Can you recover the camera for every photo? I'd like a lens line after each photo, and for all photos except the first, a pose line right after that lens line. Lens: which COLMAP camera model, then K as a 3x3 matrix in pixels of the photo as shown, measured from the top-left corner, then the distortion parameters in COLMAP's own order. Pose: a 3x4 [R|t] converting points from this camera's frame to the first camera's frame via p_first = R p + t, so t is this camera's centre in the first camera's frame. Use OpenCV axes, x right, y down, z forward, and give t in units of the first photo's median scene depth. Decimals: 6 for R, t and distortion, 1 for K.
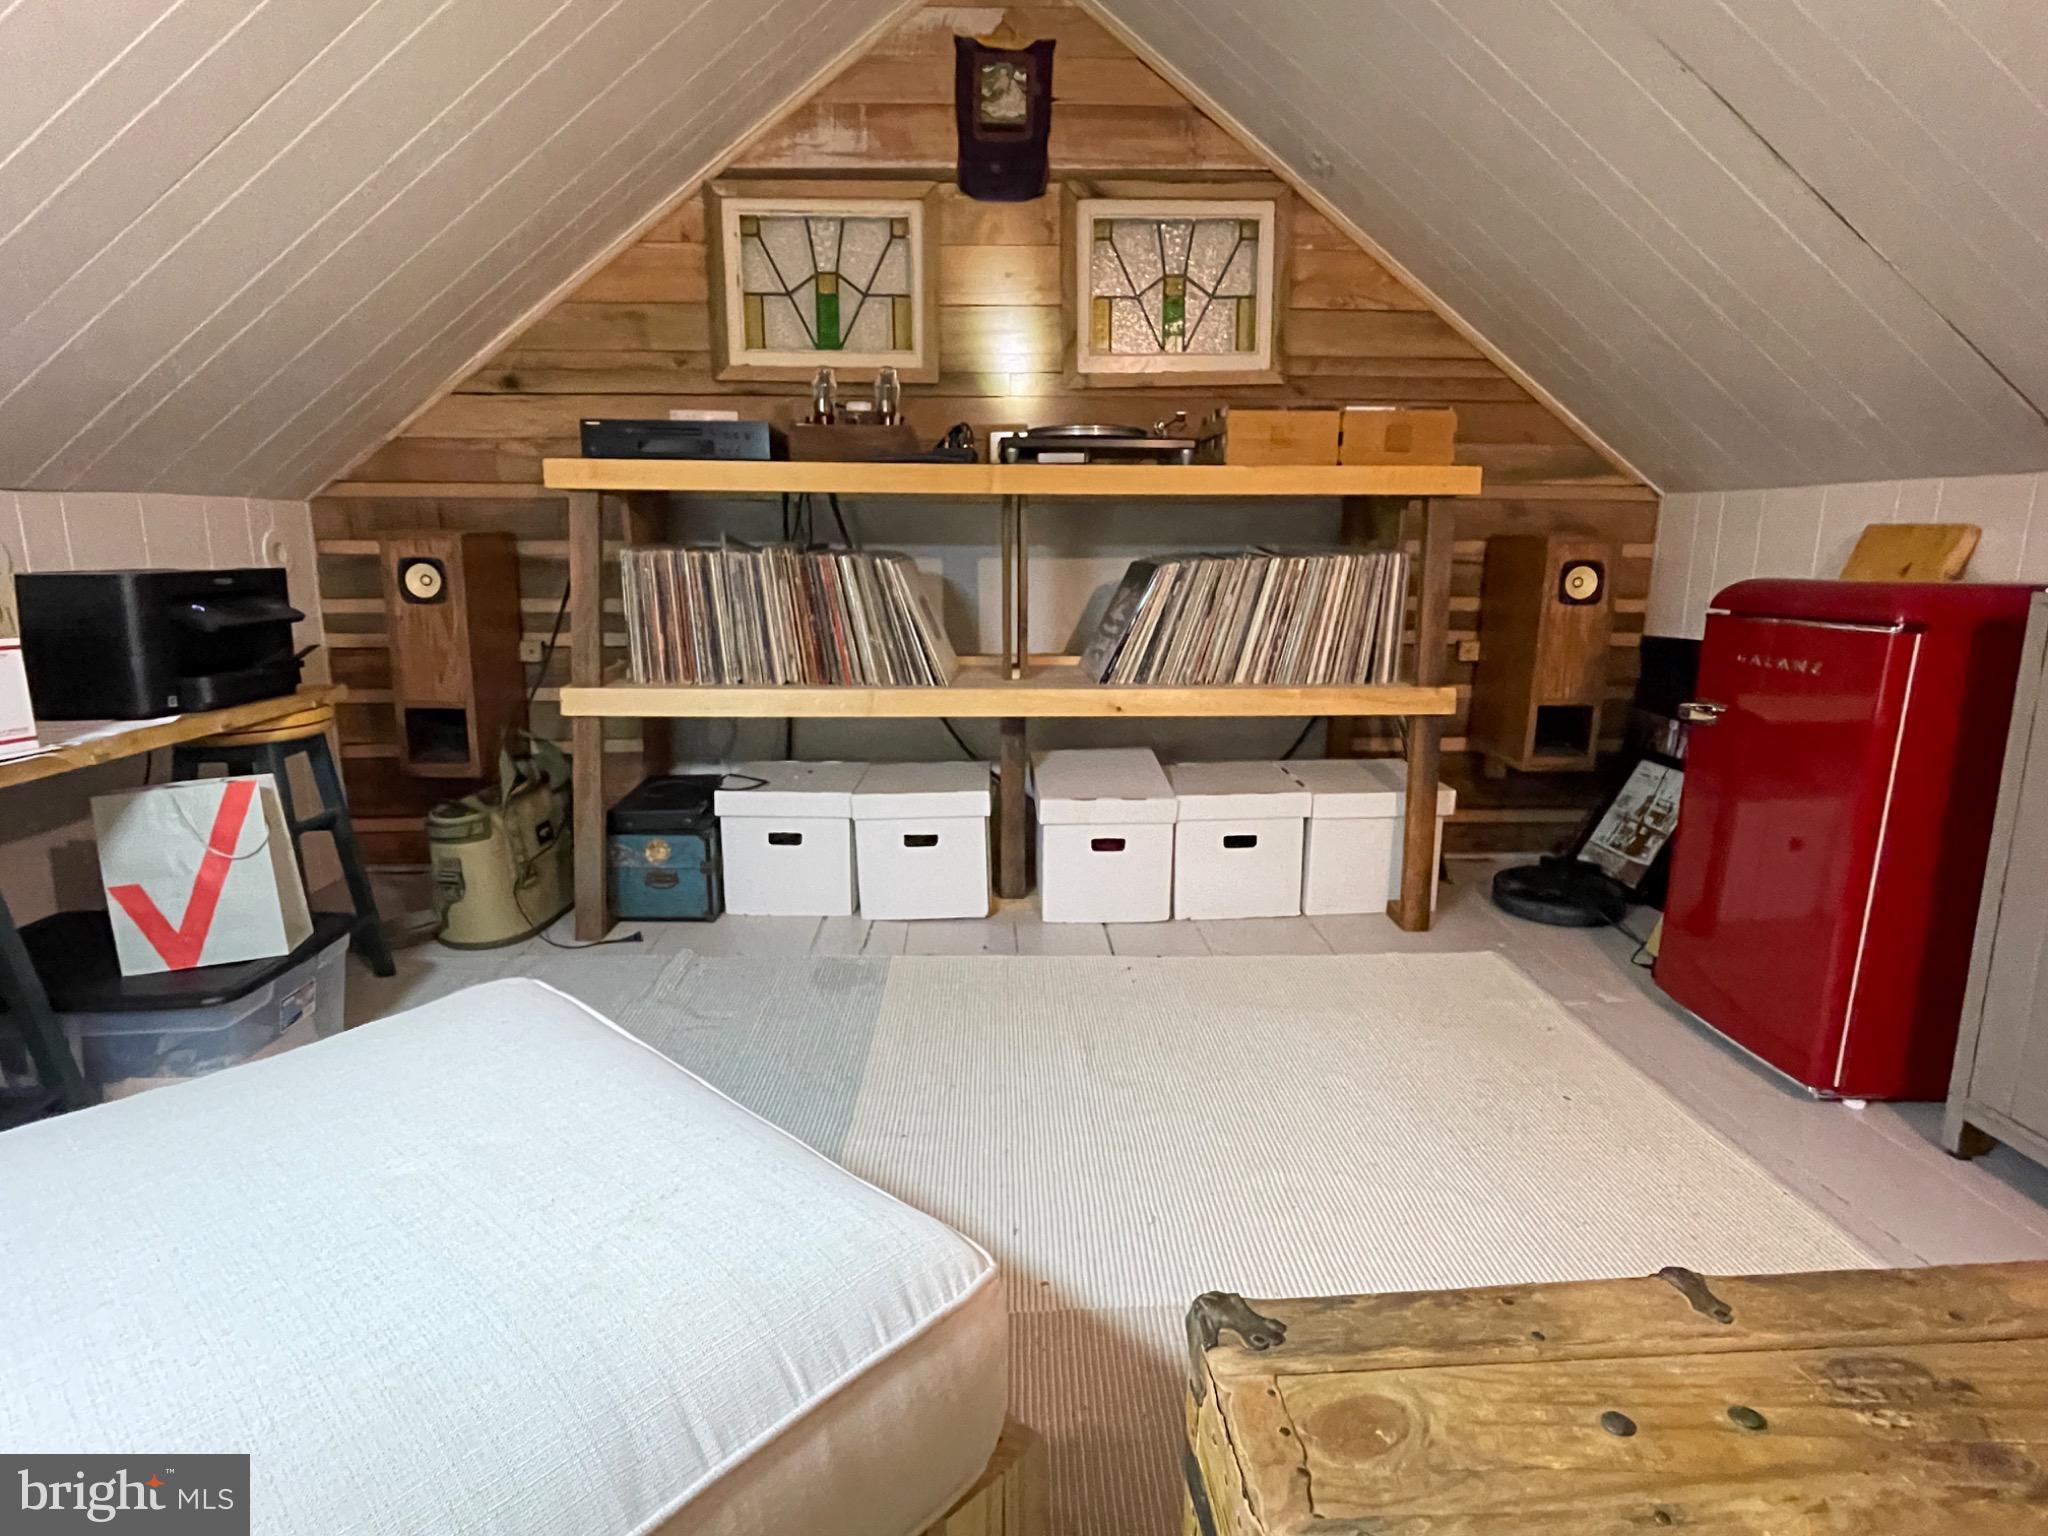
lens RADIAL K [[1051.1, 0, 1024.0], [0, 1051.1, 768.0], [0, 0, 1]] dist [-0.000551, -0.011502]
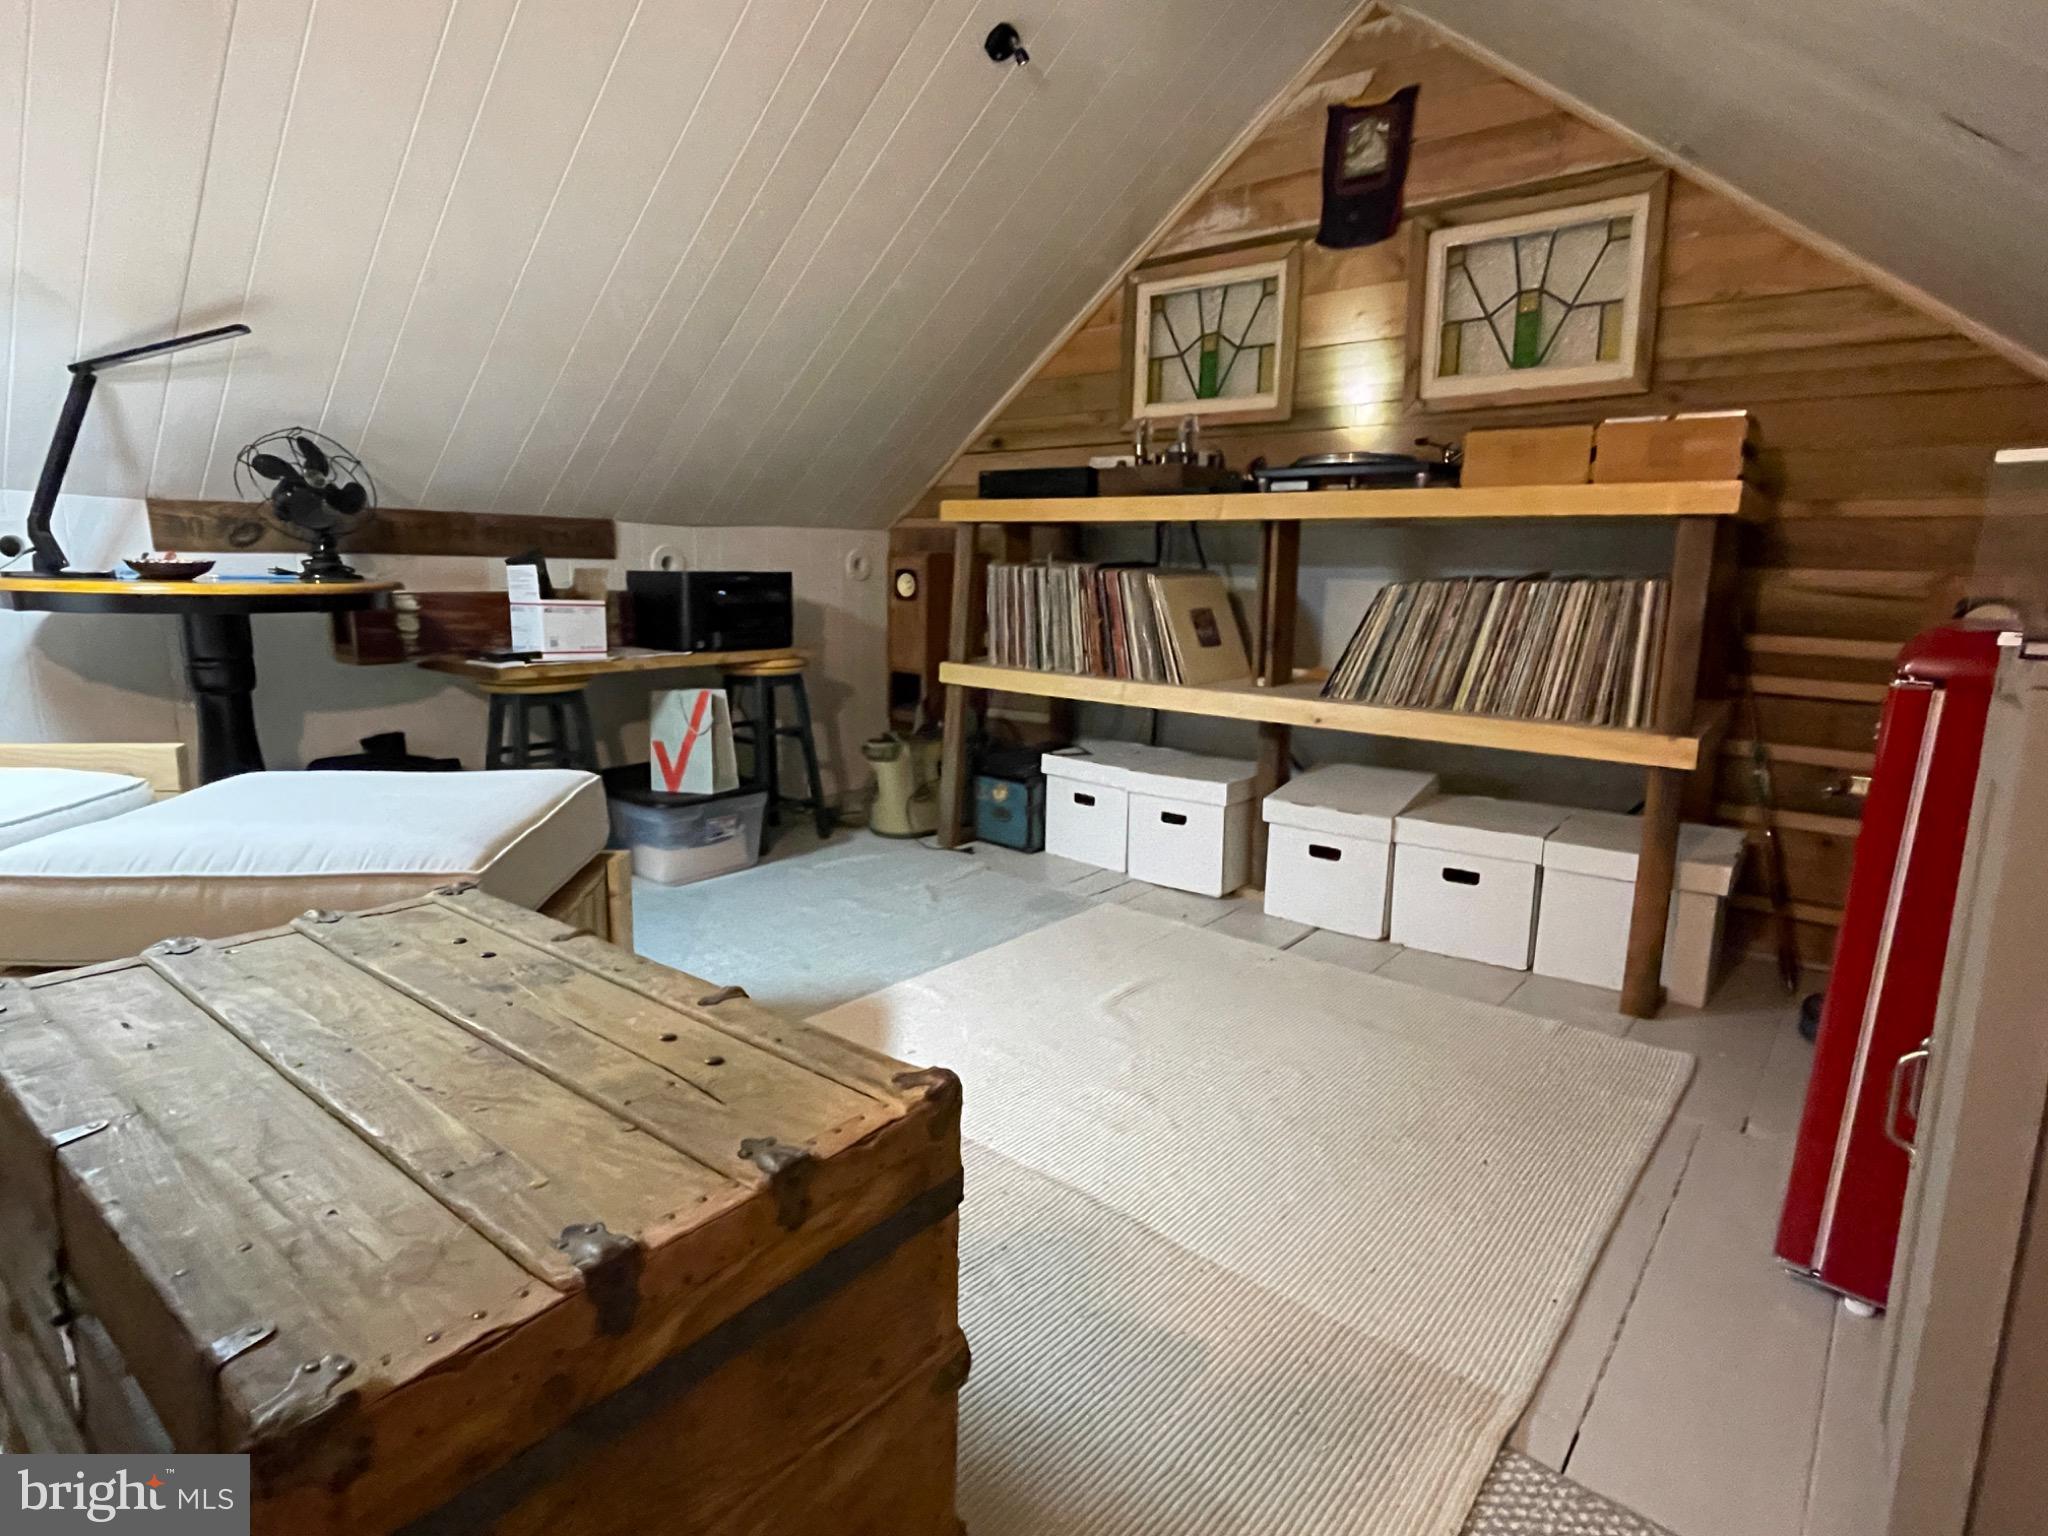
lens RADIAL K [[1051.1, 0, 1024.0], [0, 1051.1, 768.0], [0, 0, 1]] dist [-0.000551, -0.011502]
pose [[0.754052, 0.136677, -0.642437, 0.496904], [-0.151422, 0.987936, 0.032452, 0.001505], [0.639123, 0.072809, 0.765651, 0.003675]]
